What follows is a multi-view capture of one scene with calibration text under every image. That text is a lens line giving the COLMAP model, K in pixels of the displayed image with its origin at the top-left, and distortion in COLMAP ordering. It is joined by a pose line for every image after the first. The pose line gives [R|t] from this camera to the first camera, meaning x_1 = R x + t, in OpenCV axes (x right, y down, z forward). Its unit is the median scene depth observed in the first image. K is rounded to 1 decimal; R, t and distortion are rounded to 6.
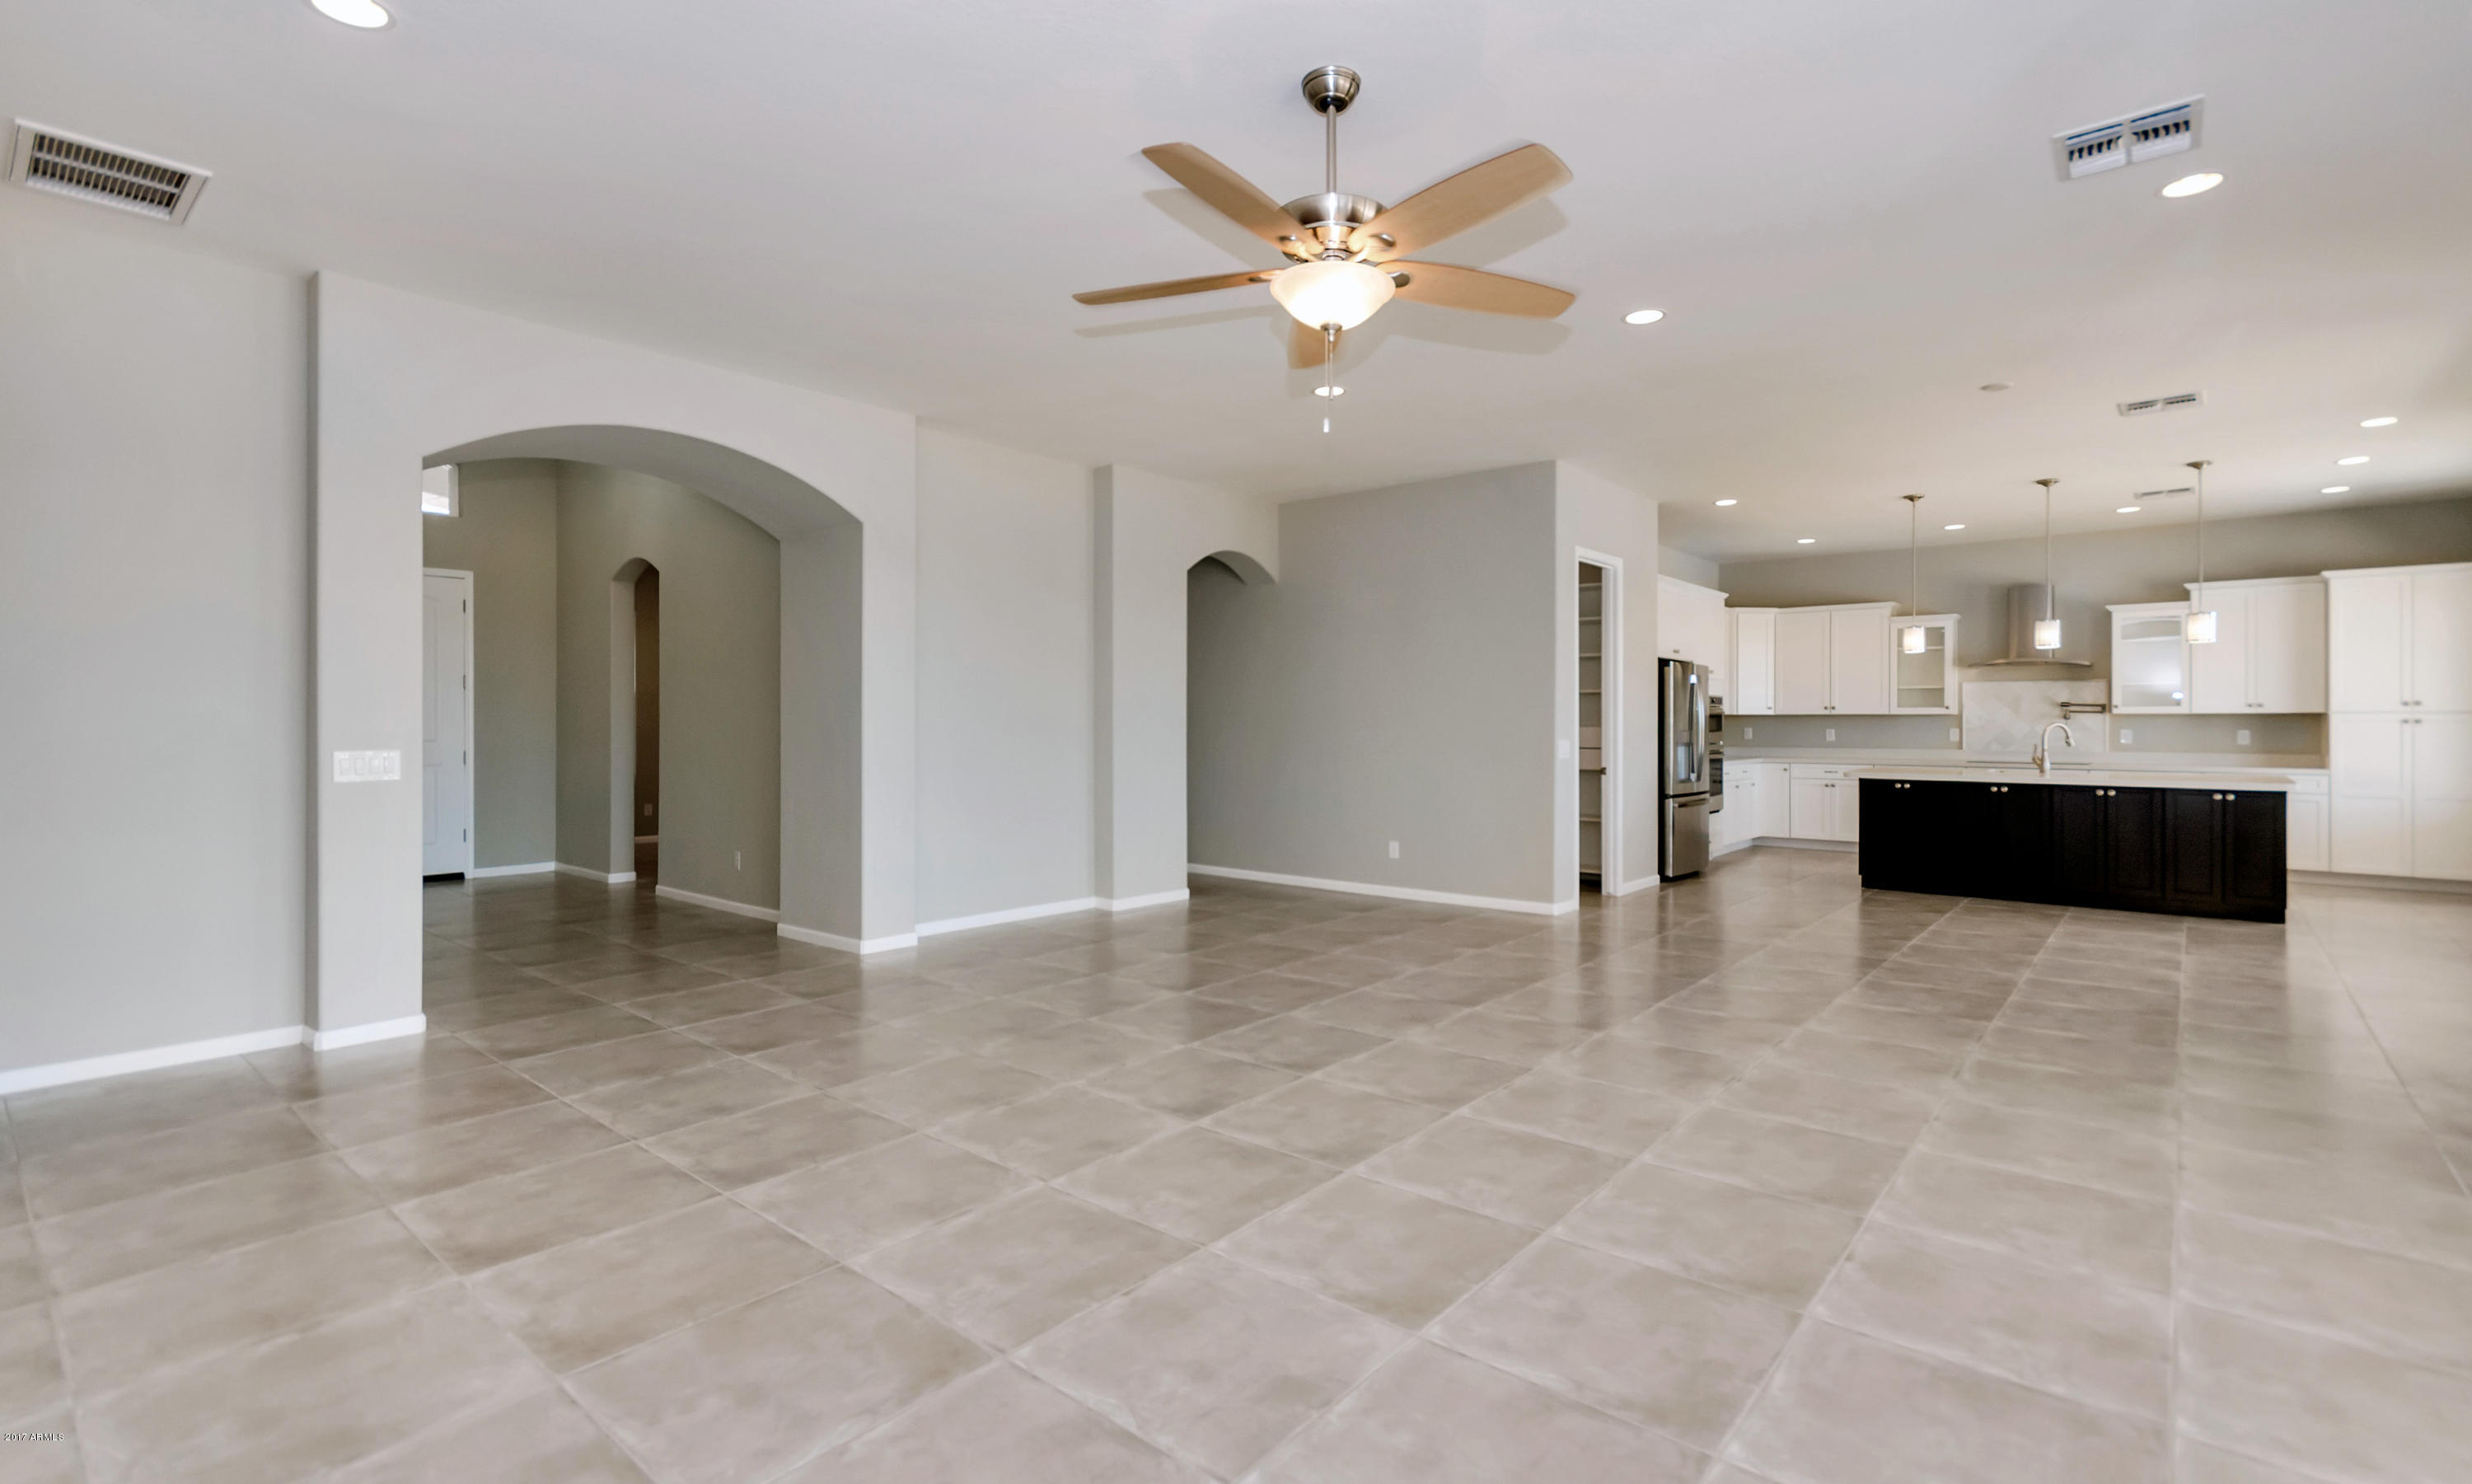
lens RADIAL K [[1141.2, 0, 1273.2], [0, 1141.2, 709.7], [0, 0, 1]] dist [0.033739, 0.000127]
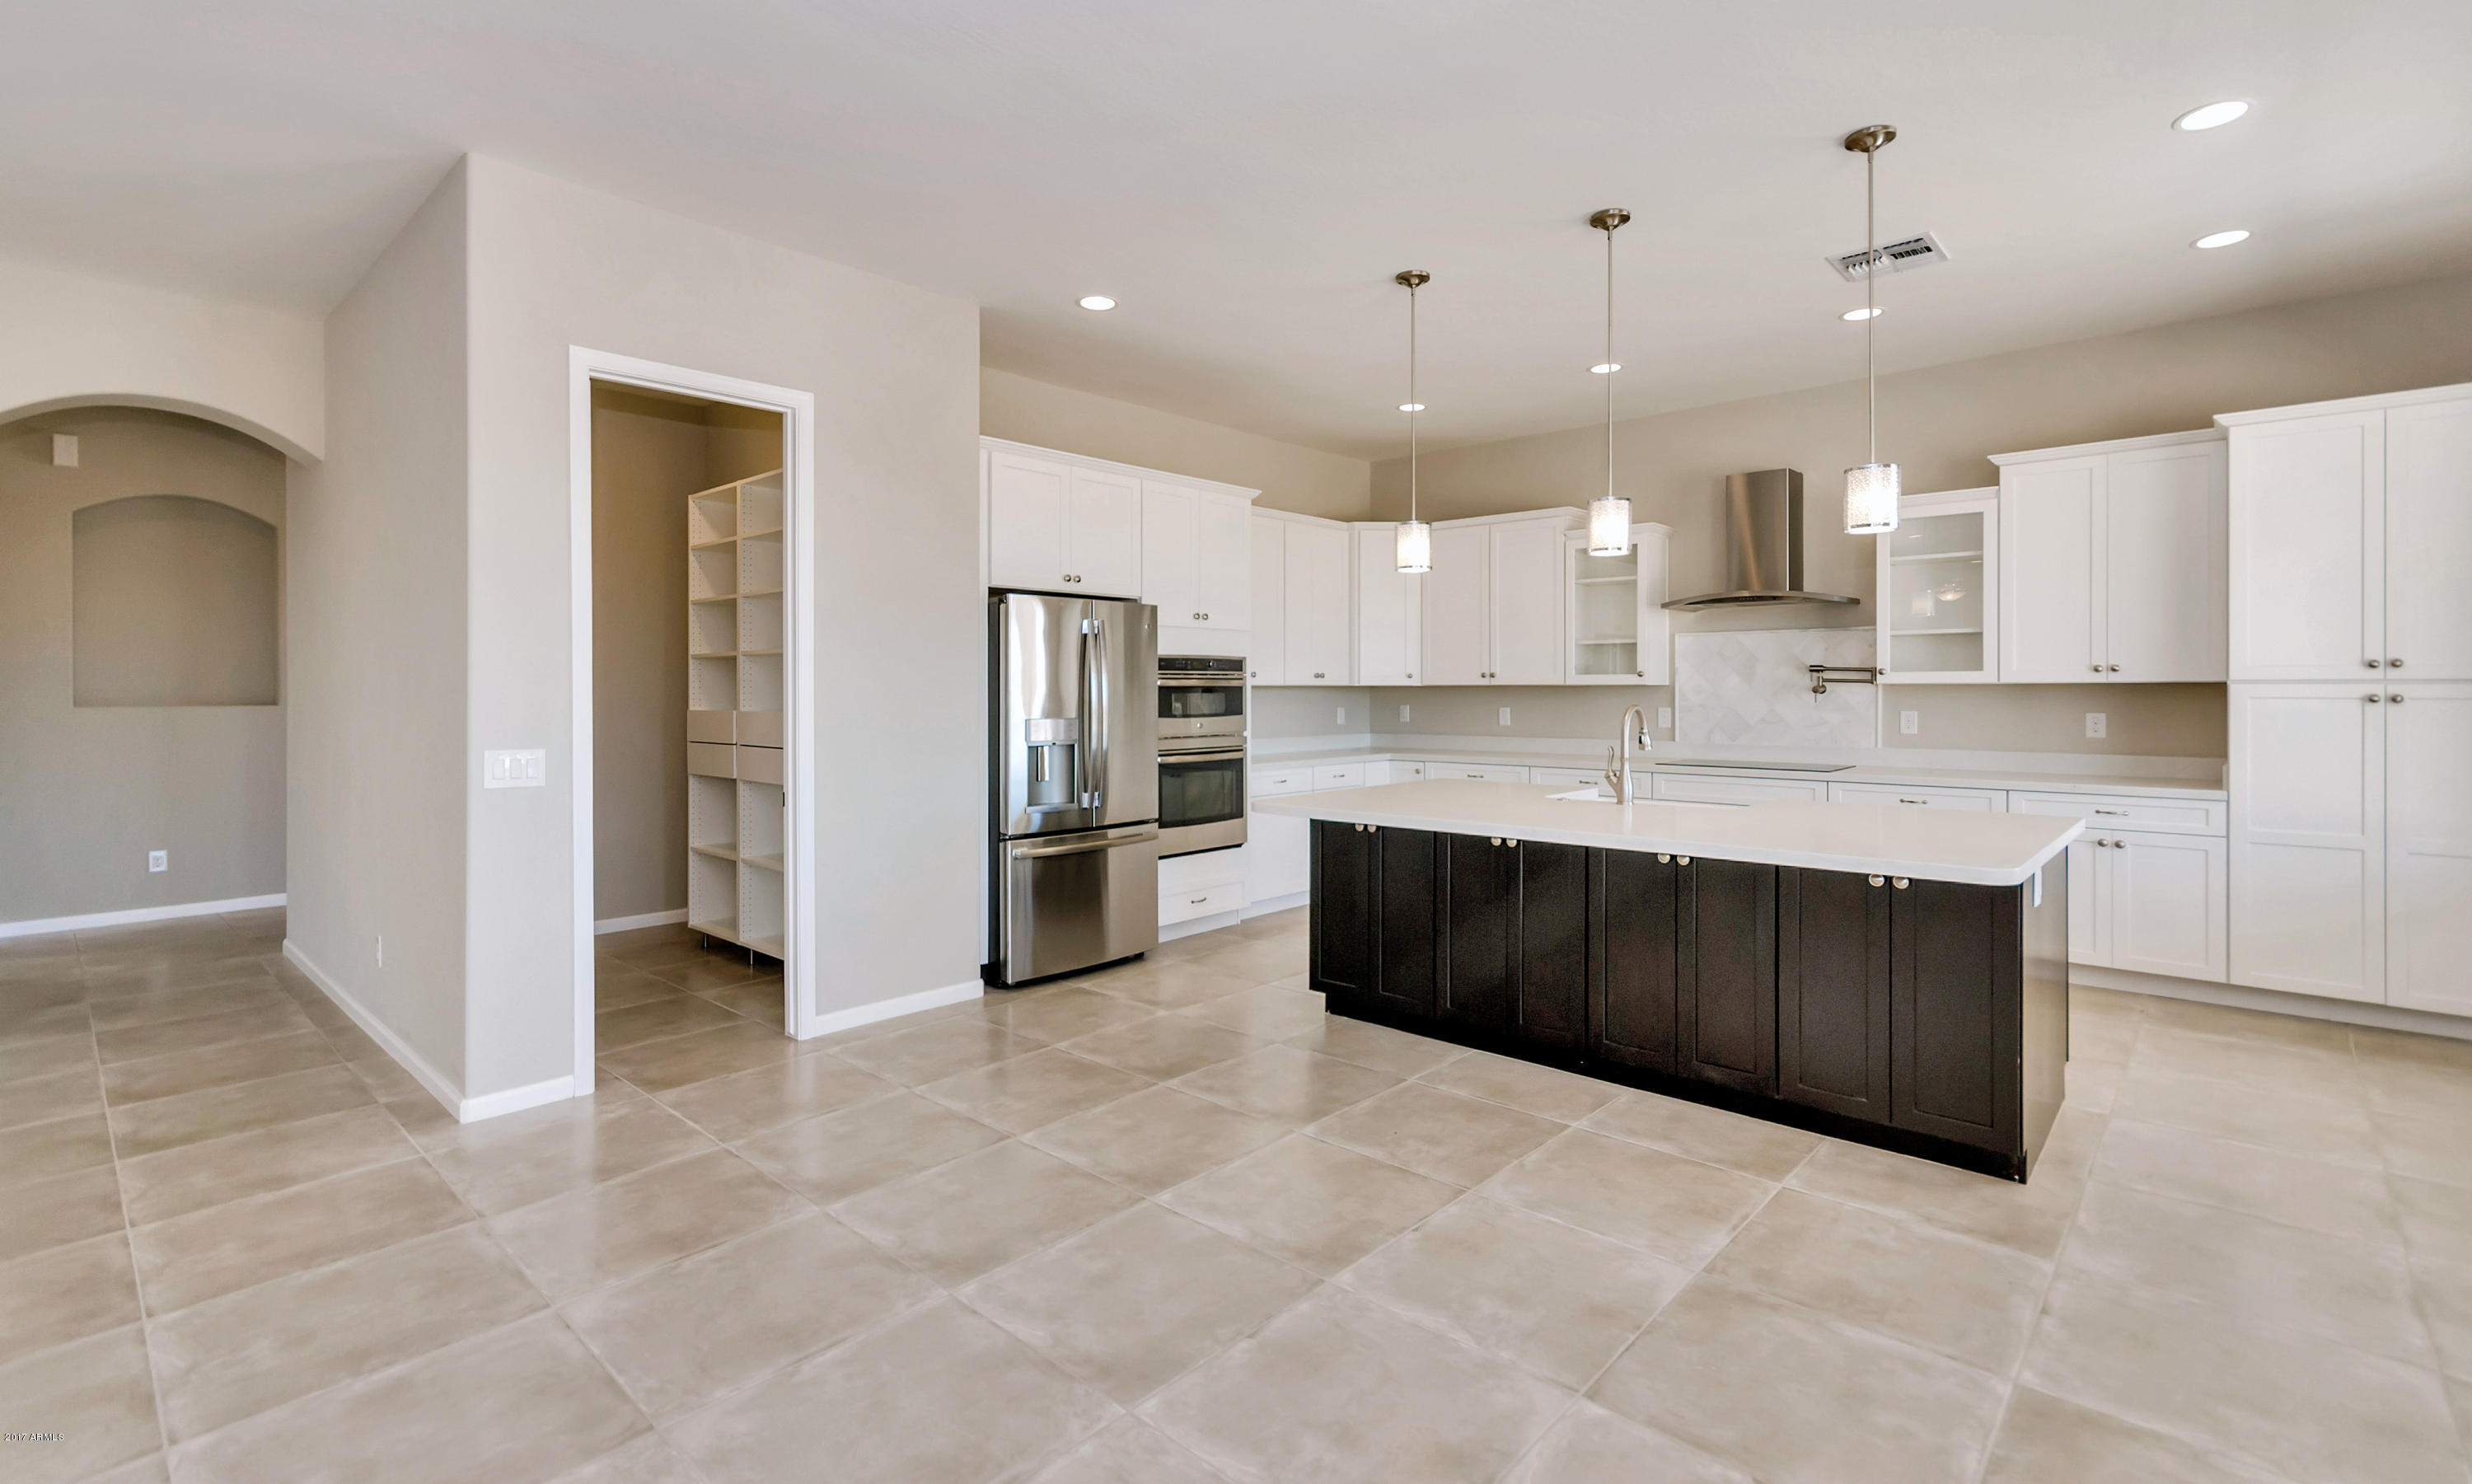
lens RADIAL K [[1116.5, 0, 1245.1], [0, 1116.5, 680.1], [0, 0, 1]] dist [0.016420, 0.000208]
pose [[0.998084, -0.004030, -0.061735, 0.452758], [0.004280, 0.999983, 0.003912, -0.002190], [0.061718, -0.004168, 0.998085, 0.429484]]
